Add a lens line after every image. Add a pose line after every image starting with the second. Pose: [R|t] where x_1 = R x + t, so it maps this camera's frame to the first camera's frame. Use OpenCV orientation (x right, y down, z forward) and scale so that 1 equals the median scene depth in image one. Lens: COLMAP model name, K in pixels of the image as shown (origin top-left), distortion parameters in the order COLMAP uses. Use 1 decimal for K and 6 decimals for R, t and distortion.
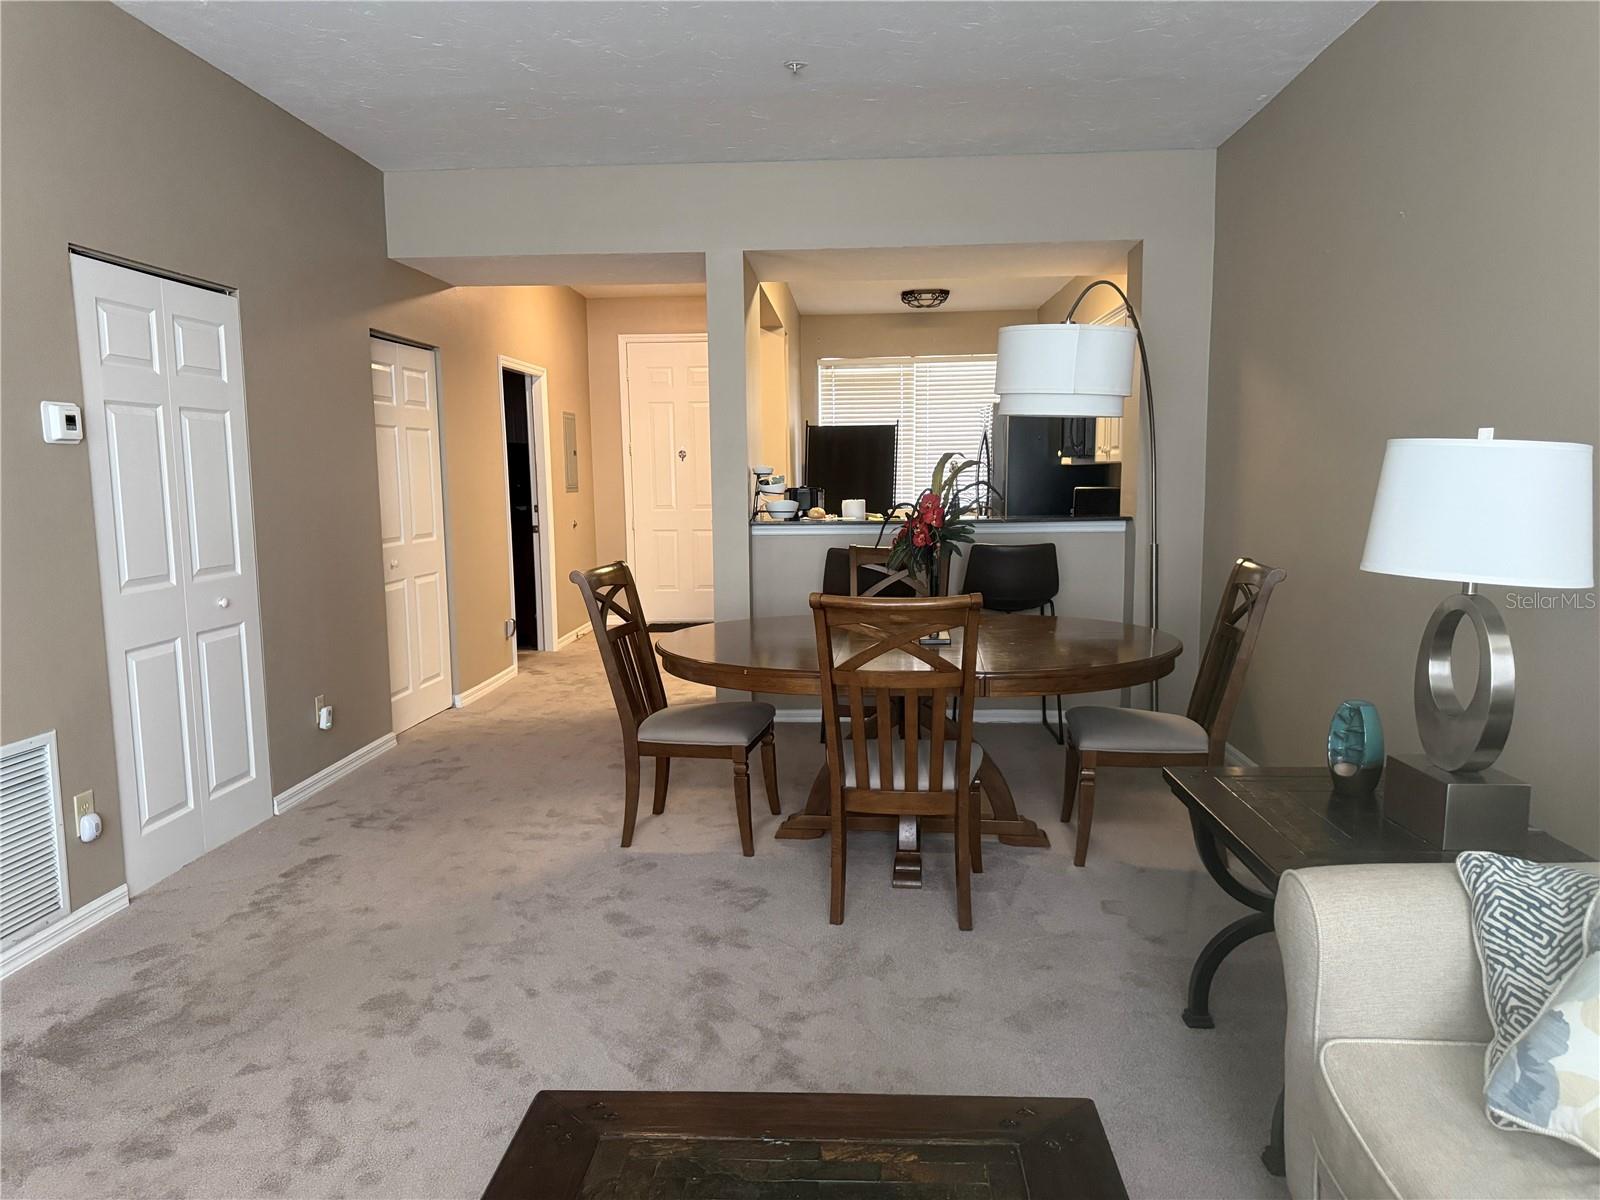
lens RADIAL K [[1126.7, 0, 785.0], [0, 1126.7, 606.1], [0, 0, 1]] dist [0.058804, -0.063028]
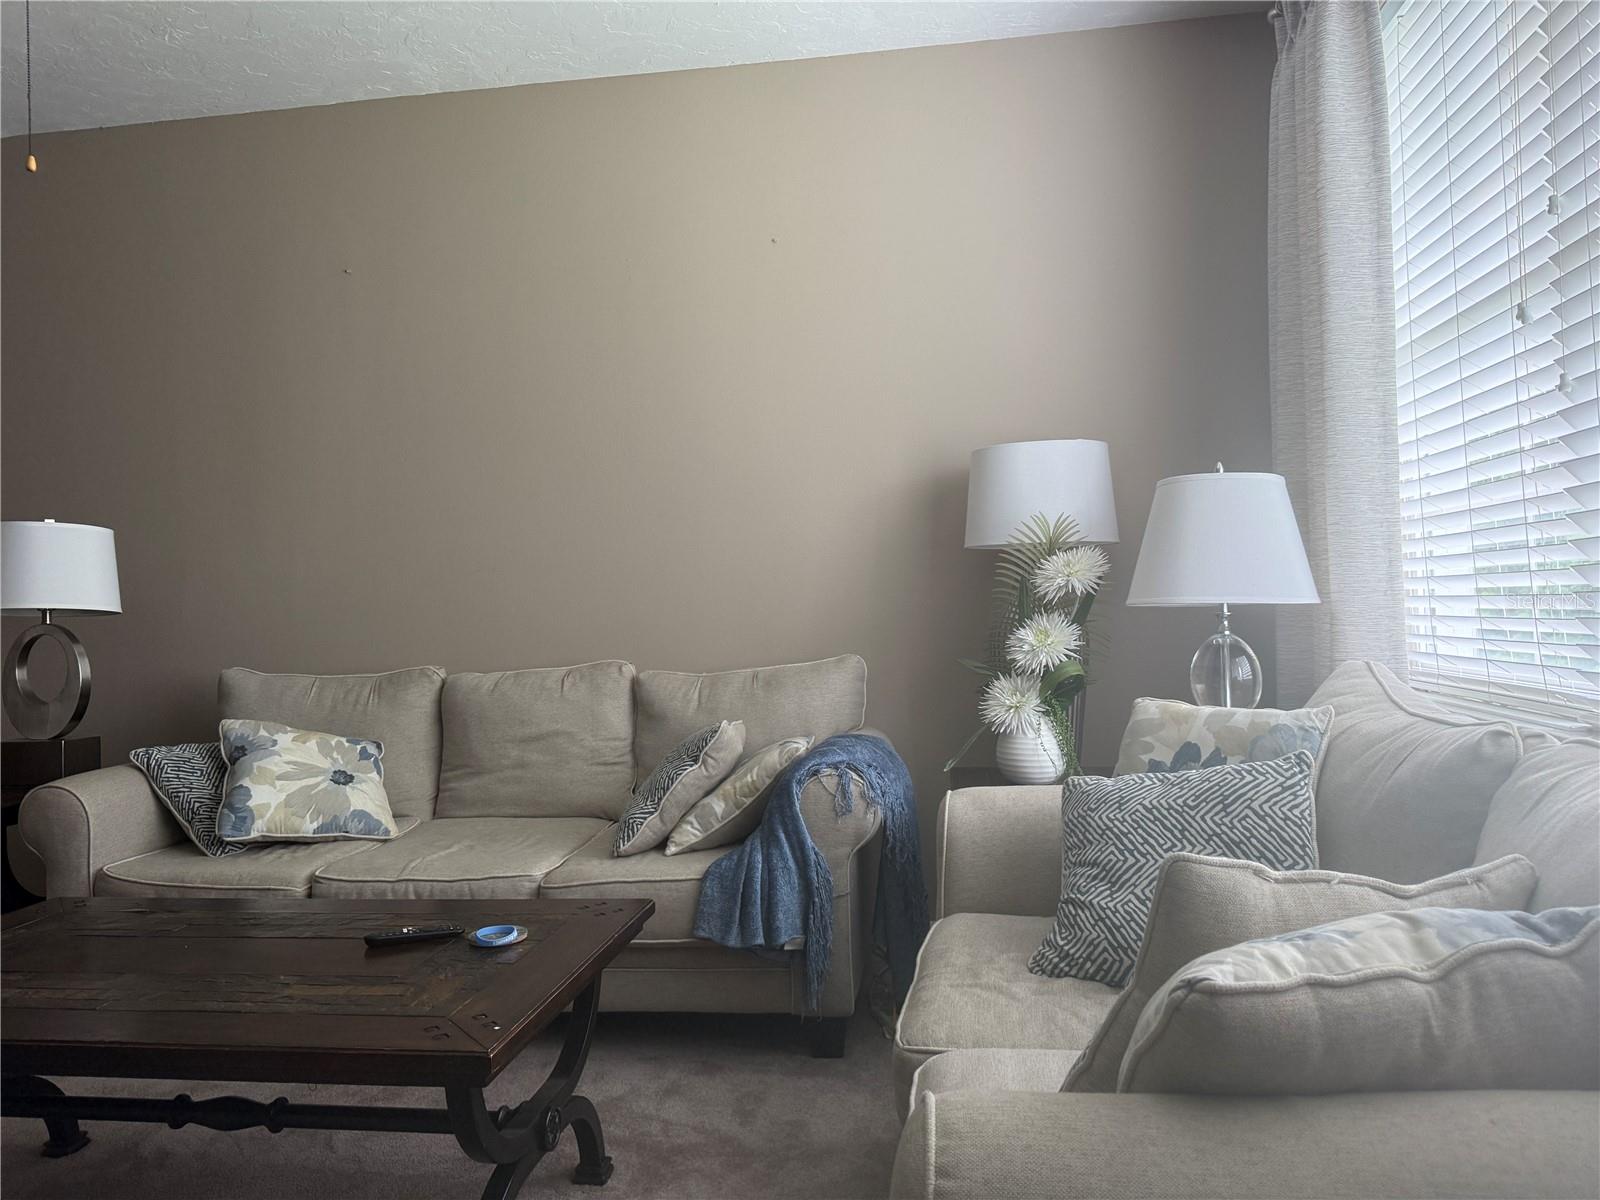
lens RADIAL K [[1126.7, 0, 797.5], [0, 1126.7, 591.7], [0, 0, 1]] dist [0.058804, -0.063028]
pose [[0.086850, 0.025389, 0.995898, -0.344923], [0.148554, 0.988168, -0.038147, 0.062251], [-0.985083, 0.151257, 0.082051, -0.059740]]
